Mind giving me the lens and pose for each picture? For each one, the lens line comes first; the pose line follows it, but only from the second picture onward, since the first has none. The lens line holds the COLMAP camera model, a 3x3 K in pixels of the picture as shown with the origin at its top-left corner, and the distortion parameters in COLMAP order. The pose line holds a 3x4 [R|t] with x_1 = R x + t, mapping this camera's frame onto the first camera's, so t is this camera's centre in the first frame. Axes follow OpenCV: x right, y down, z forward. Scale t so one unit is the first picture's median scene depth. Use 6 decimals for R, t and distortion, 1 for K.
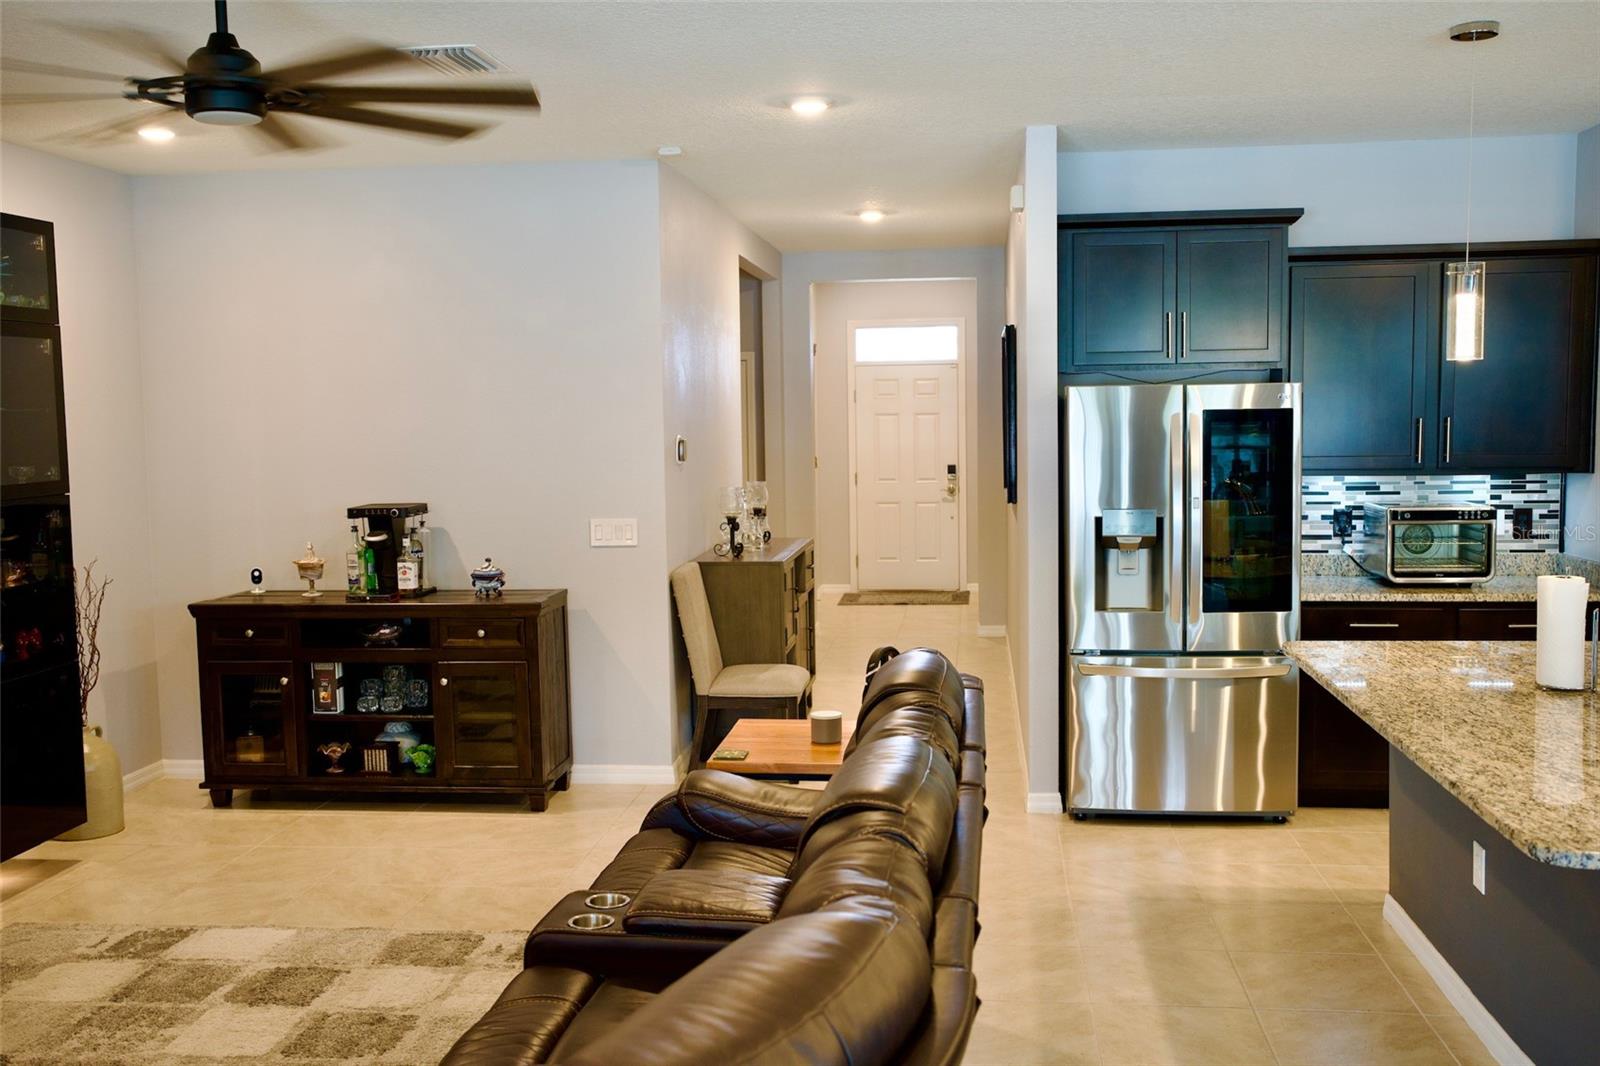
lens RADIAL K [[1546.7, 0, 800.0], [0, 1546.7, 533.0], [0, 0, 1]] dist [-0.063219, 0.203026]
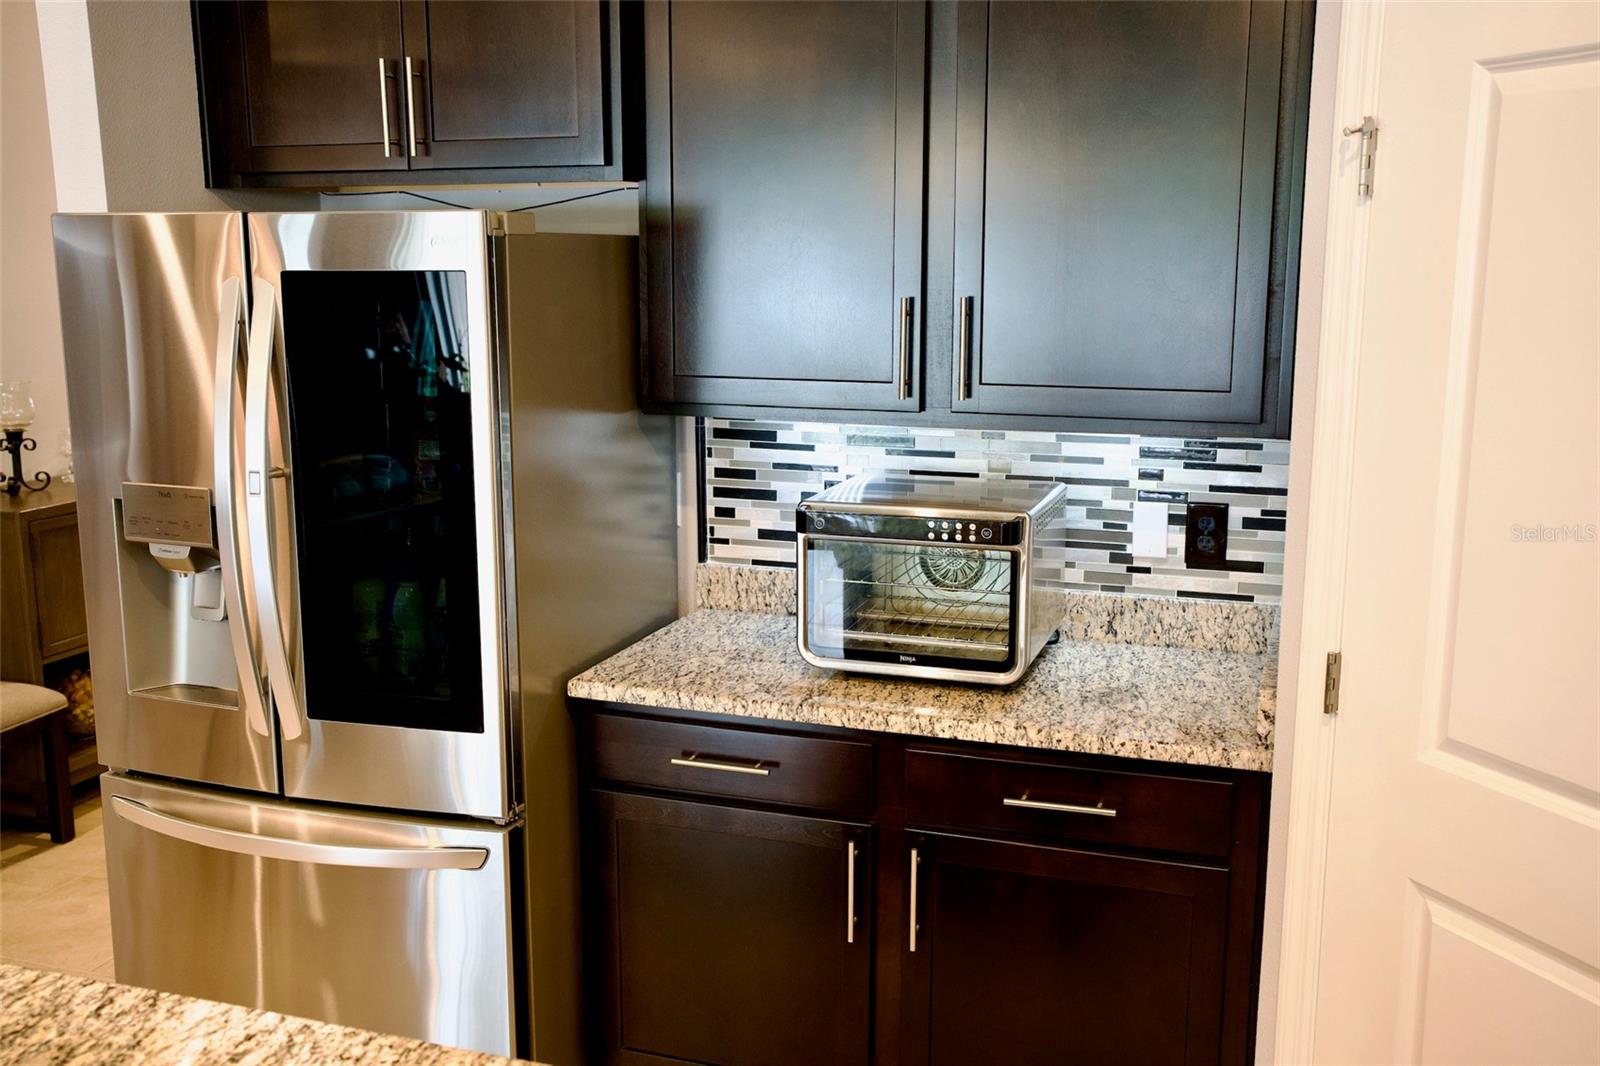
lens RADIAL K [[1546.7, 0, 800.0], [0, 1546.7, 533.0], [0, 0, 1]] dist [-0.063219, 0.203026]
pose [[0.979652, 0.054643, -0.193121, 0.439722], [-0.035856, 0.994394, 0.099471, -0.048213], [0.197474, -0.090522, 0.976120, 0.529516]]
